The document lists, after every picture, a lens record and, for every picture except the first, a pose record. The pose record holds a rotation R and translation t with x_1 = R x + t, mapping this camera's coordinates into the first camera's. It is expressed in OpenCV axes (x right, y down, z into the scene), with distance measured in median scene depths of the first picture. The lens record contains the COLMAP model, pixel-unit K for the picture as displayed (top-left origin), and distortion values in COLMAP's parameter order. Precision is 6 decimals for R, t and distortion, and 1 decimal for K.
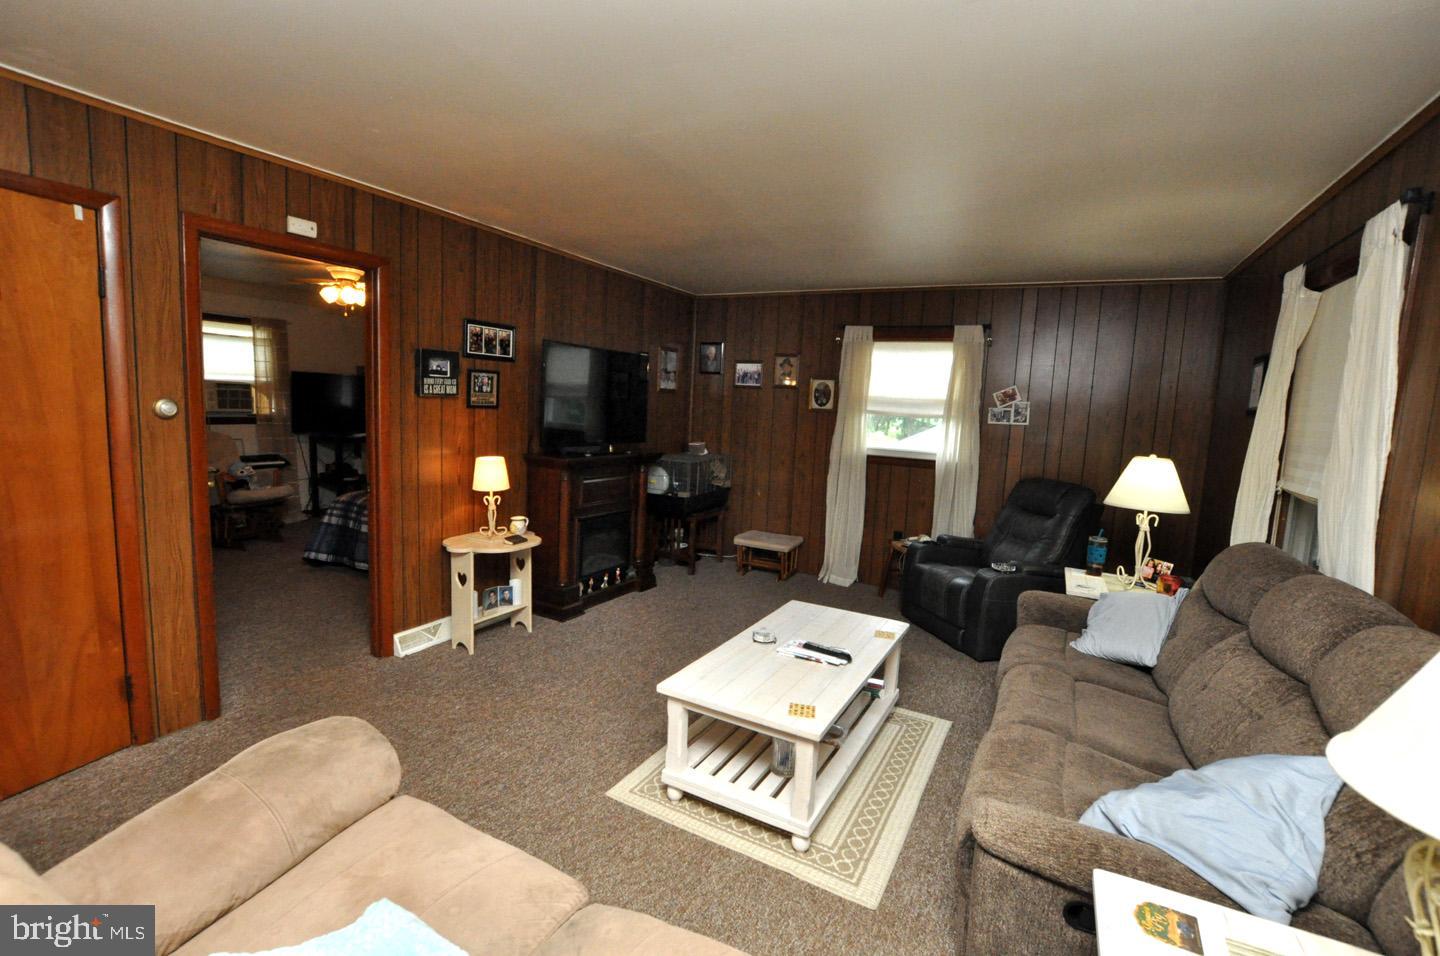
lens RADIAL K [[635.9, 0, 725.5], [0, 635.9, 476.5], [0, 0, 1]] dist [-0.036089, 0.009417]
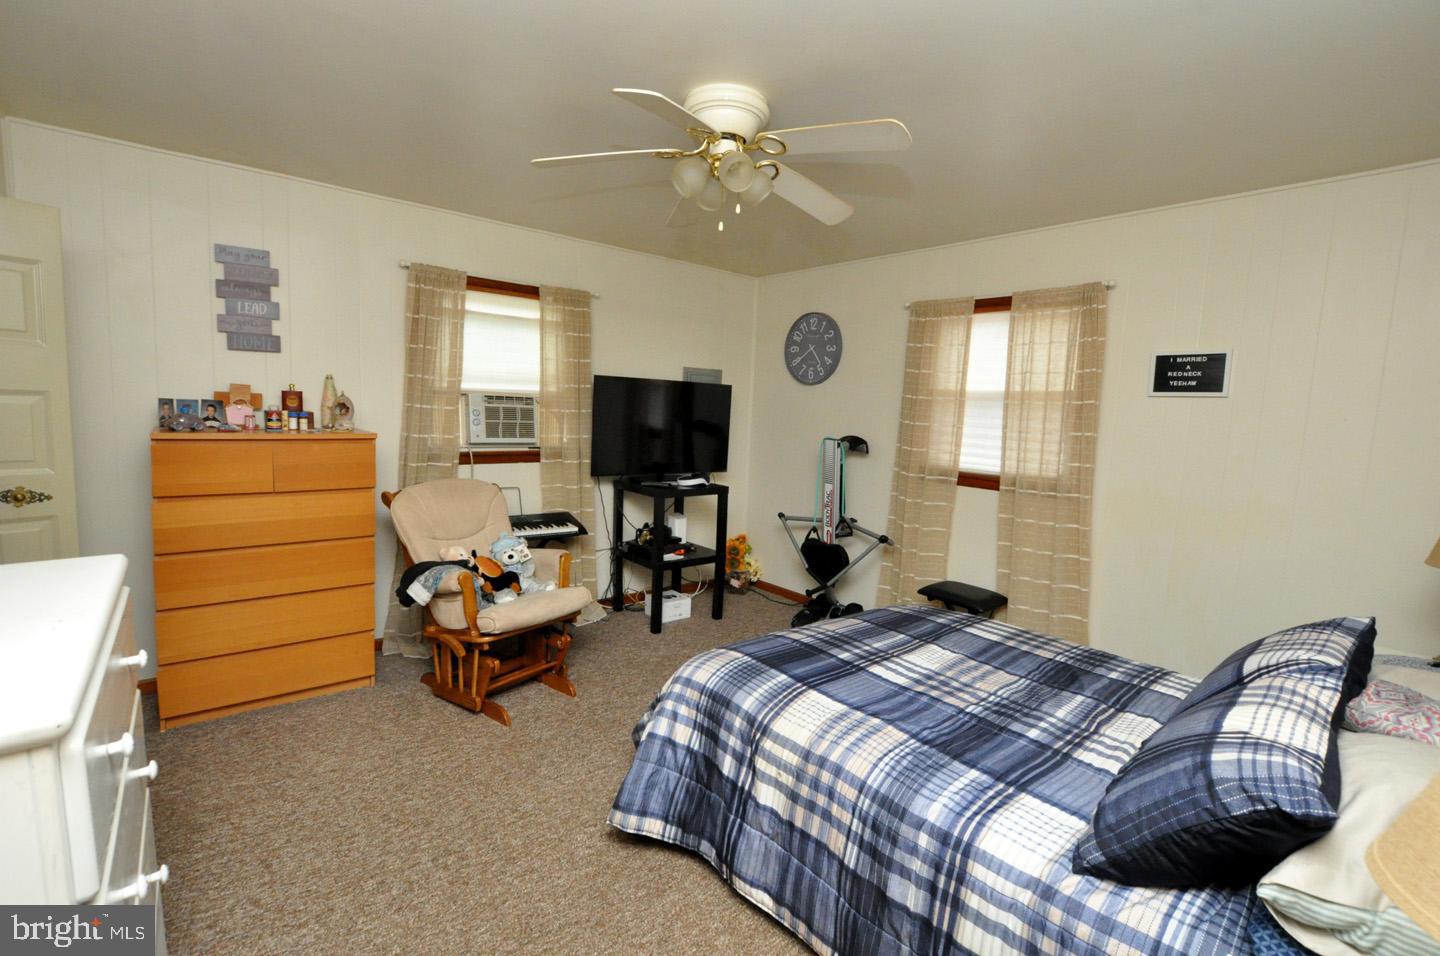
lens RADIAL K [[635.9, 0, 725.5], [0, 635.9, 476.5], [0, 0, 1]] dist [-0.036089, 0.009417]
pose [[0.927057, 0.027488, -0.373911, -0.367426], [-0.035581, 0.999258, -0.014756, -0.070223], [0.373228, 0.026984, 0.927347, 0.516399]]
